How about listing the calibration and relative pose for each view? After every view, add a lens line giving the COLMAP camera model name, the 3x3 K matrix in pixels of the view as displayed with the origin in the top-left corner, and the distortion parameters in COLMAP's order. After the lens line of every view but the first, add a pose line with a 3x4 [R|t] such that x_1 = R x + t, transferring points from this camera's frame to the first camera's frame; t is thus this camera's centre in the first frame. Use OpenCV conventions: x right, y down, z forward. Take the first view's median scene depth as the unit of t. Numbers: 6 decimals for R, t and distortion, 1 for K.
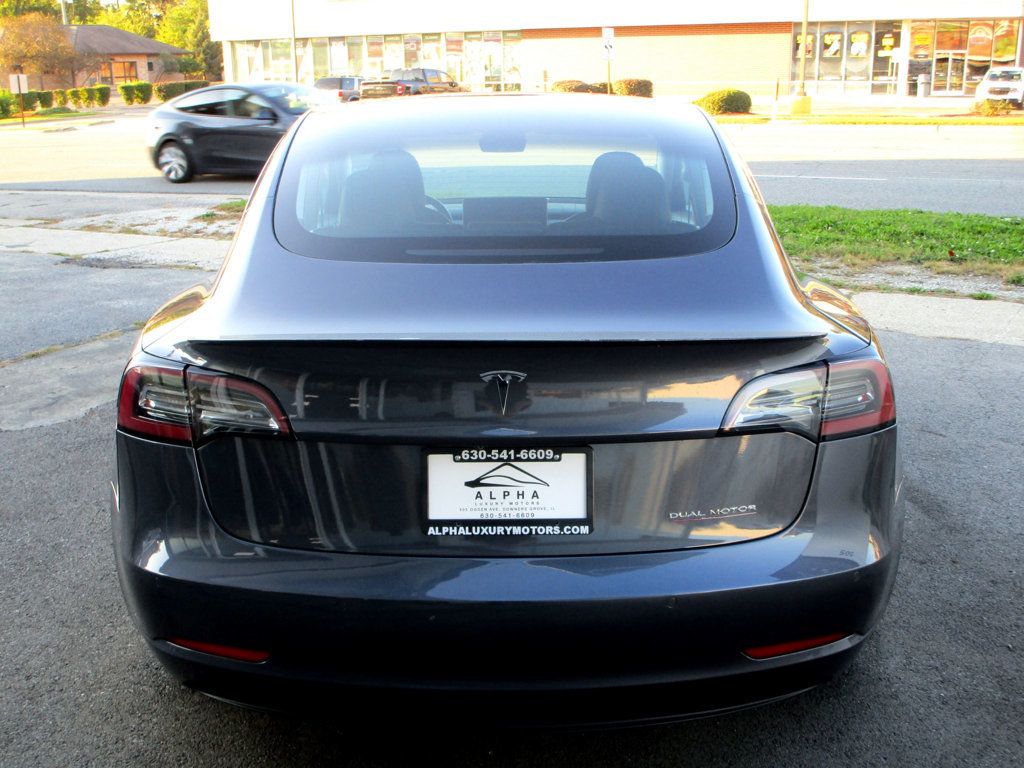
lens RADIAL K [[1117.9, 0, 504.8], [0, 1117.9, 390.3], [0, 0, 1]] dist [-0.053325, 0.017401]
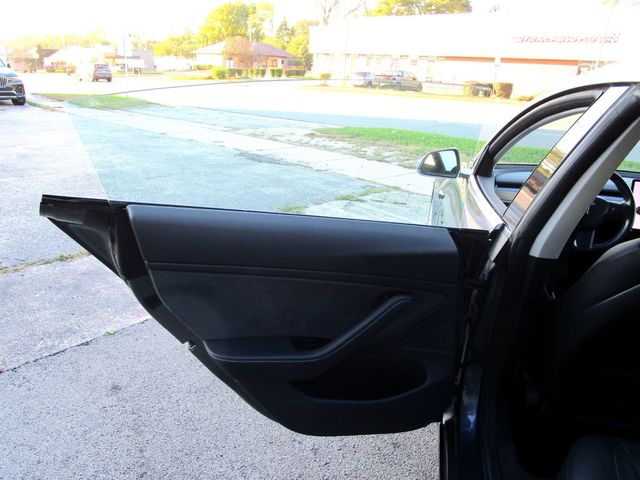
lens RADIAL K [[455.2, 0, 317.4], [0, 455.2, 238.1], [0, 0, 1]] dist [-0.033354, 0.020980]
pose [[0.973084, 0.136134, -0.185942, -0.080164], [-0.122285, 0.988928, 0.084076, -0.043342], [0.195329, -0.059076, 0.978957, 0.198084]]
